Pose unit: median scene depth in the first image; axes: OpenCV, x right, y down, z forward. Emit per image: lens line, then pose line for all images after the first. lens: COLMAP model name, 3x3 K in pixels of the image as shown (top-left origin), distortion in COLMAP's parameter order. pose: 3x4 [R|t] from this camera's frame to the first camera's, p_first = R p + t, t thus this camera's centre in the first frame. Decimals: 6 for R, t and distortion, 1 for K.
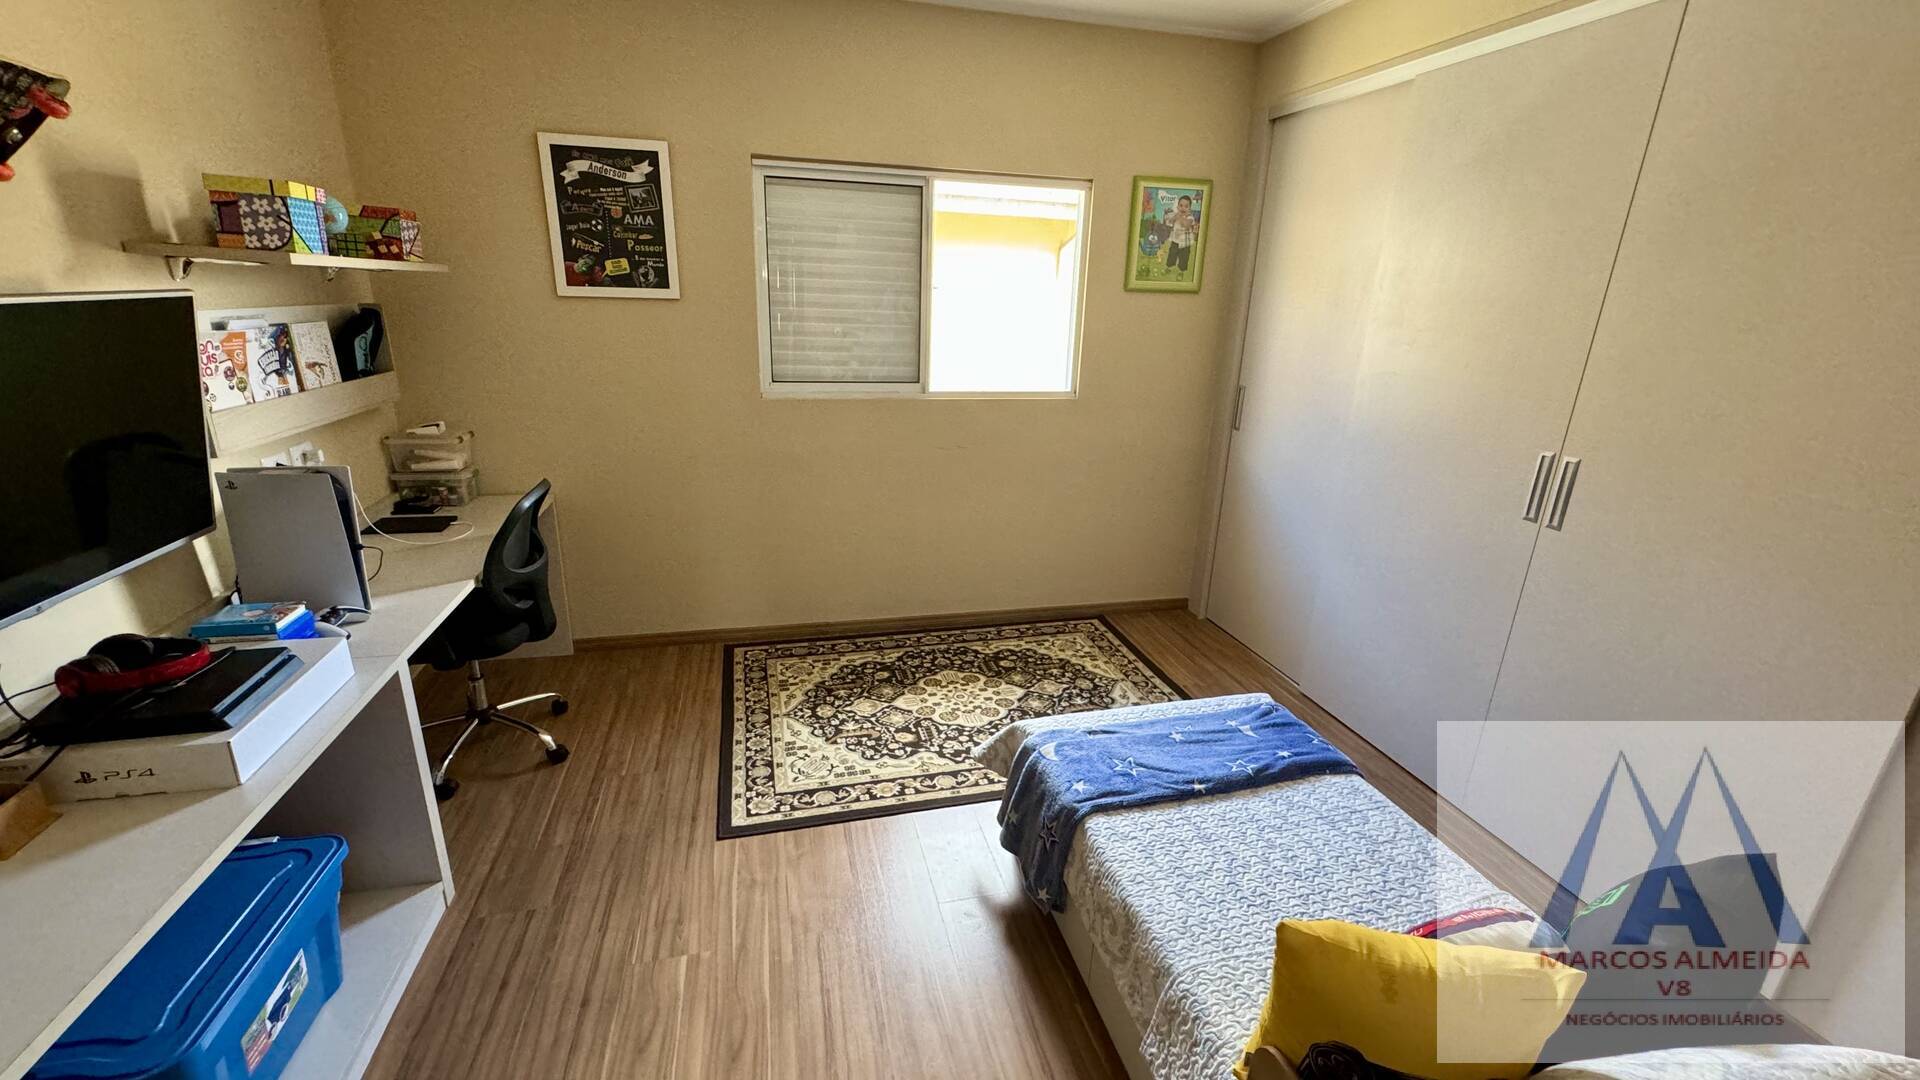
lens RADIAL K [[765.8, 0, 954.9], [0, 765.8, 537.7], [0, 0, 1]] dist [-0.001971, -0.000517]
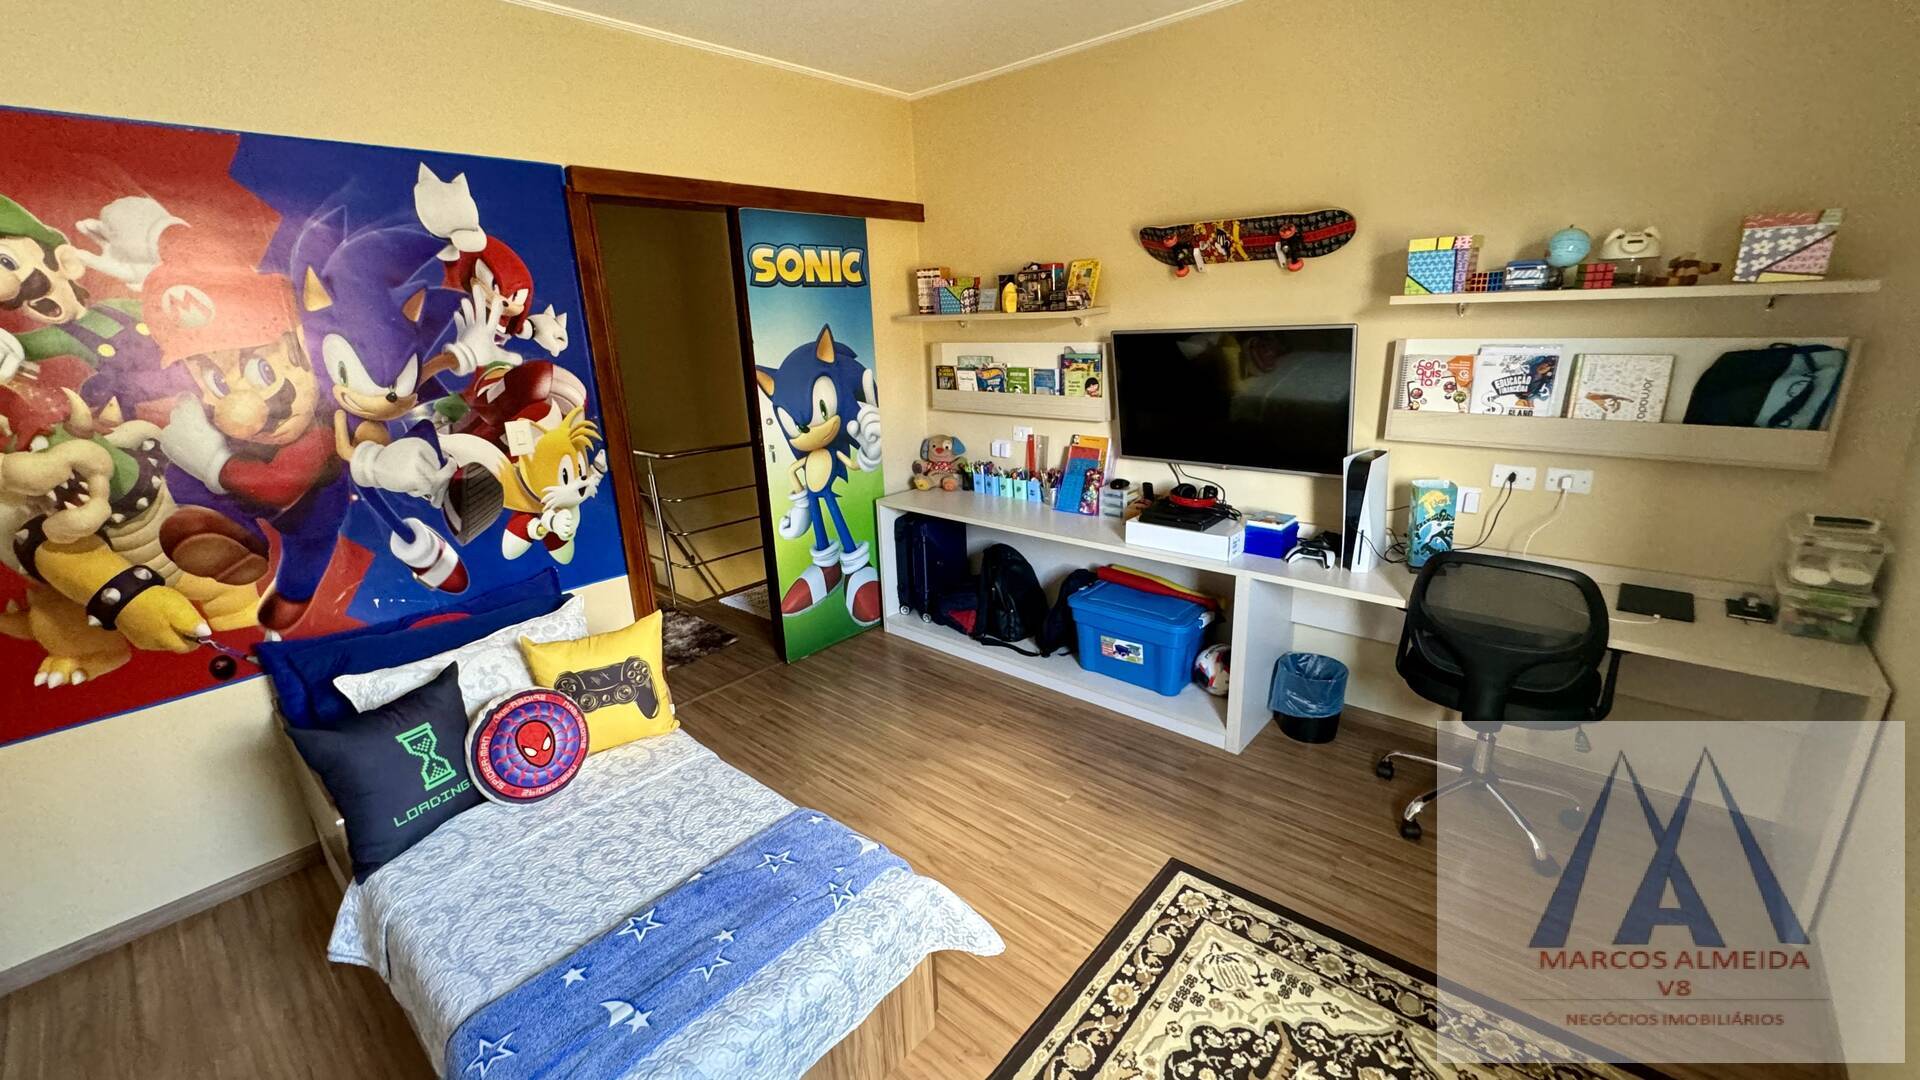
lens RADIAL K [[765.8, 0, 962.3], [0, 765.8, 541.6], [0, 0, 1]] dist [-0.001971, -0.000517]
pose [[-0.817988, 0.159071, -0.552805, 0.375669], [-0.170761, 0.850538, 0.497420, -0.383575], [0.549306, 0.501281, -0.668566, 1.194873]]
